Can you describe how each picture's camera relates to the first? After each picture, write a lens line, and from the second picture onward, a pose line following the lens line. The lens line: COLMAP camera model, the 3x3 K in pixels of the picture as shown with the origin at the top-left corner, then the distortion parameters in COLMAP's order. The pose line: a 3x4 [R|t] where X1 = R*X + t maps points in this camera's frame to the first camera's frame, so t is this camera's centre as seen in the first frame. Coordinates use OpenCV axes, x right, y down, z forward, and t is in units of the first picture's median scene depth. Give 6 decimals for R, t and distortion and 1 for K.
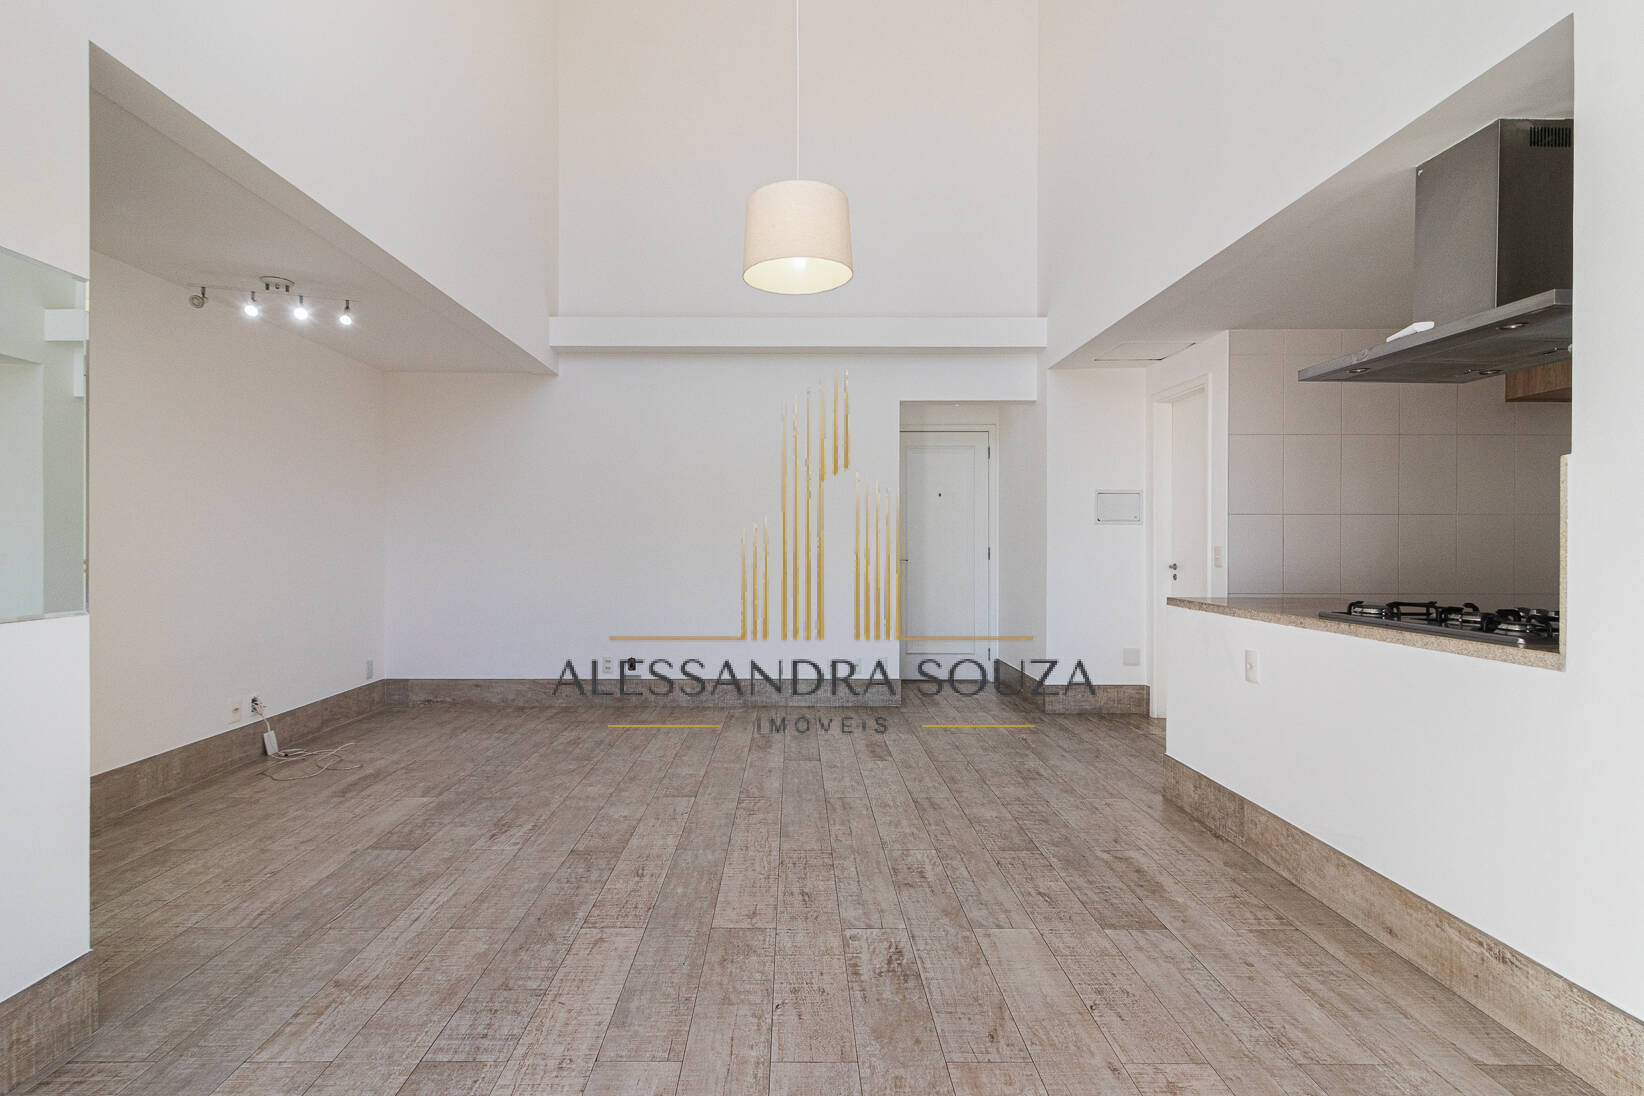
lens RADIAL K [[760.9, 0, 799.7], [0, 760.9, 560.6], [0, 0, 1]] dist [0.006252, 0.000036]
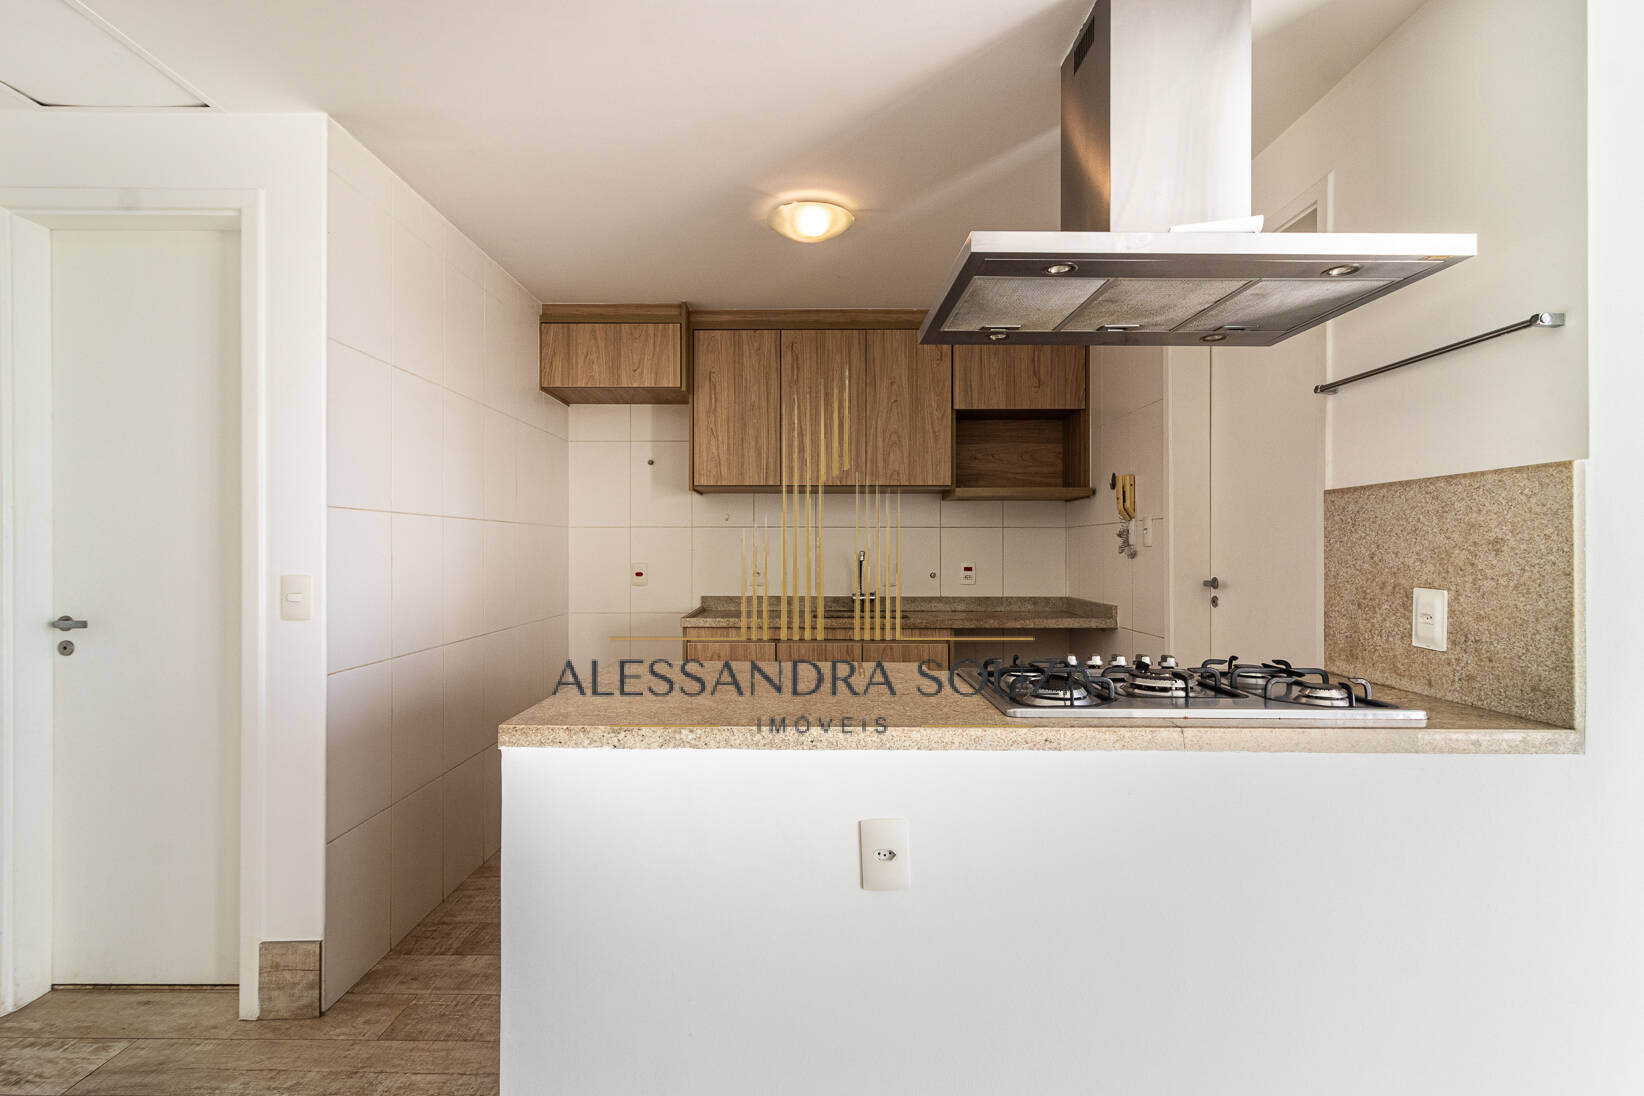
lens RADIAL K [[760.9, 0, 807.6], [0, 760.9, 545.5], [0, 0, 1]] dist [0.006252, 0.000036]
pose [[0.024032, 0.002580, 0.999708, 0.136592], [0.023523, 0.999718, -0.003145, -0.038554], [-0.999434, 0.023592, 0.023965, 0.953892]]
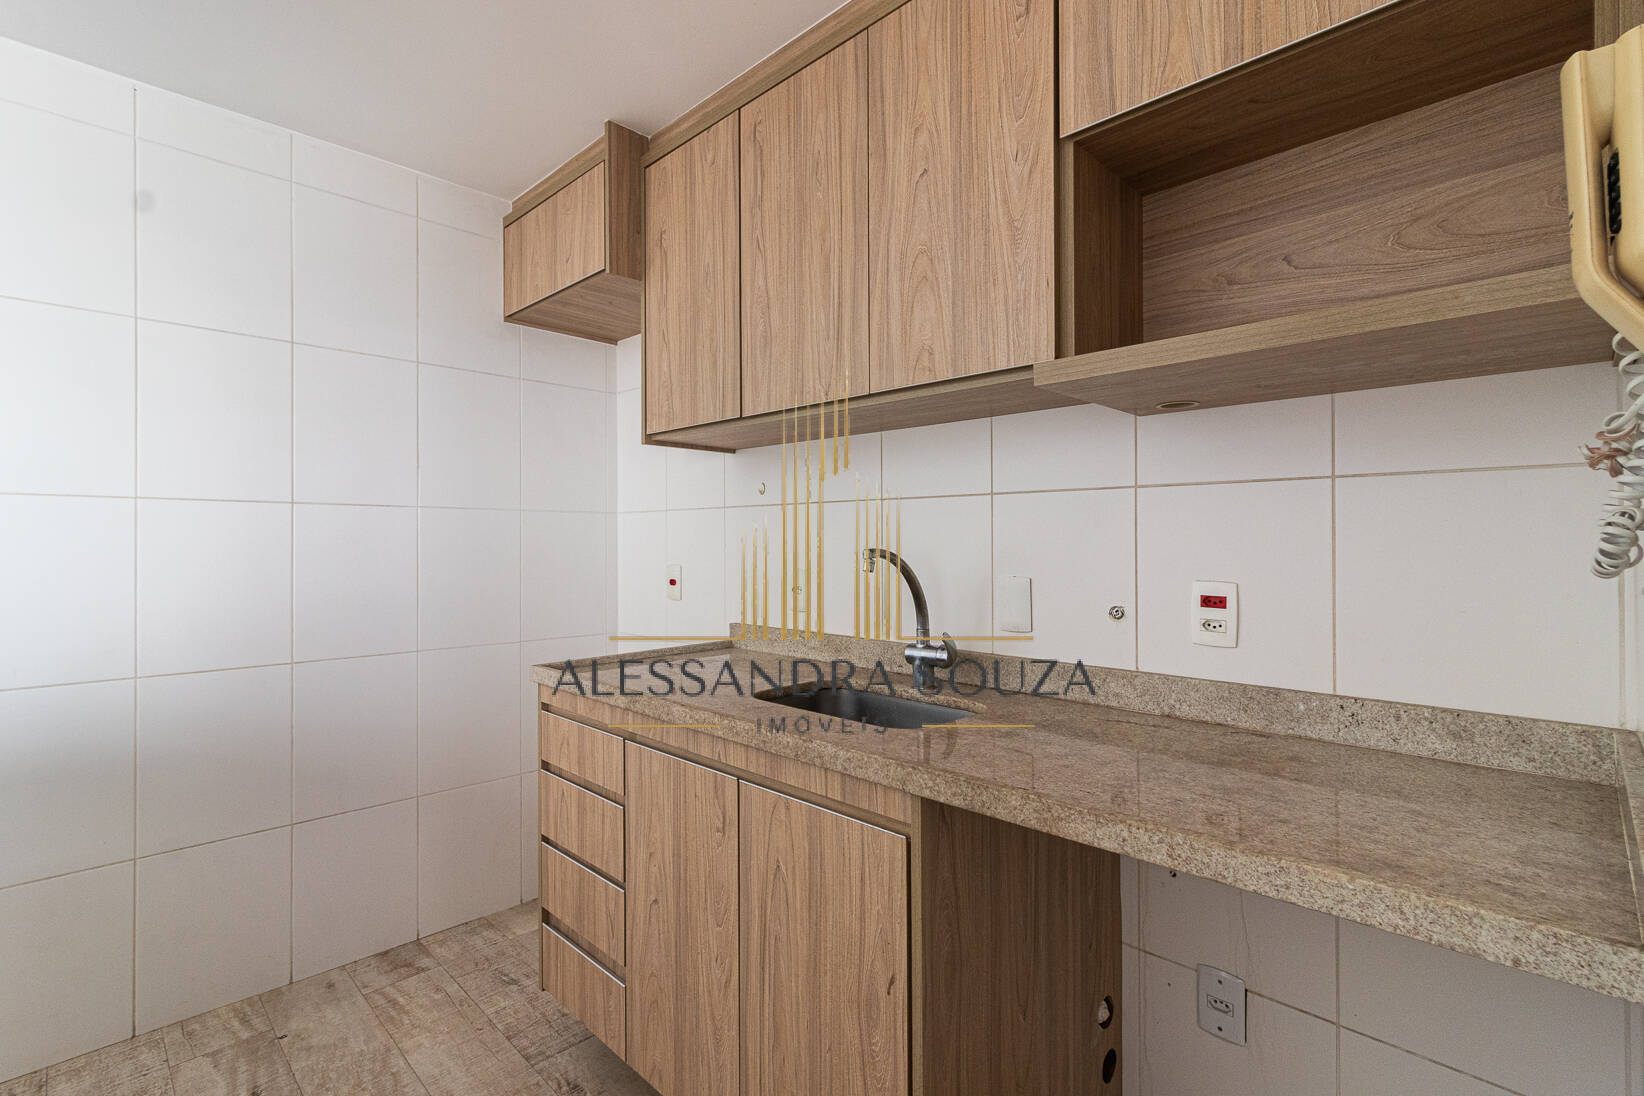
lens RADIAL K [[760.9, 0, 816.0], [0, 760.9, 538.7], [0, 0, 1]] dist [0.006252, 0.000036]
pose [[0.708497, 0.005969, 0.705689, 0.926976], [0.015486, 0.999592, -0.024002, -0.026952], [-0.705544, 0.027934, 0.708115, 0.568034]]
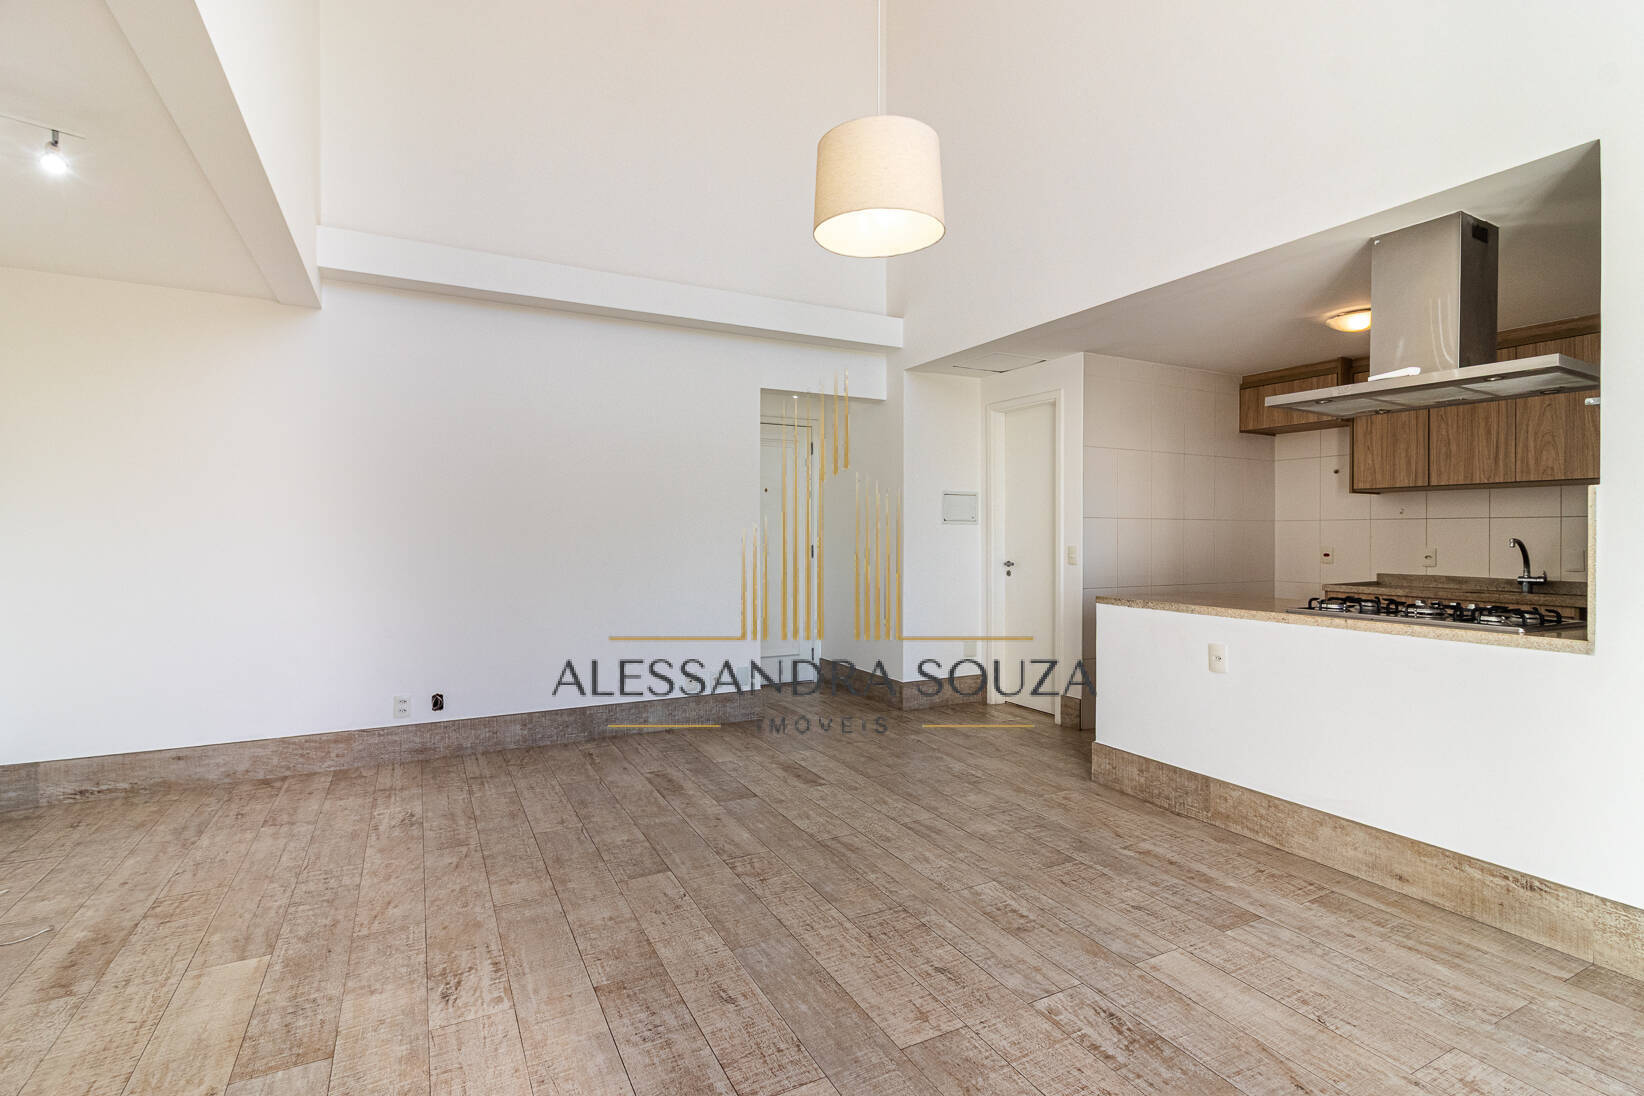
lens RADIAL K [[760.9, 0, 819.8], [0, 760.9, 558.1], [0, 0, 1]] dist [0.006252, 0.000036]
pose [[0.888155, -0.012882, 0.459364, -0.404394], [0.009194, 0.999905, 0.010265, -0.023162], [-0.459453, -0.004893, 0.888189, 0.257415]]
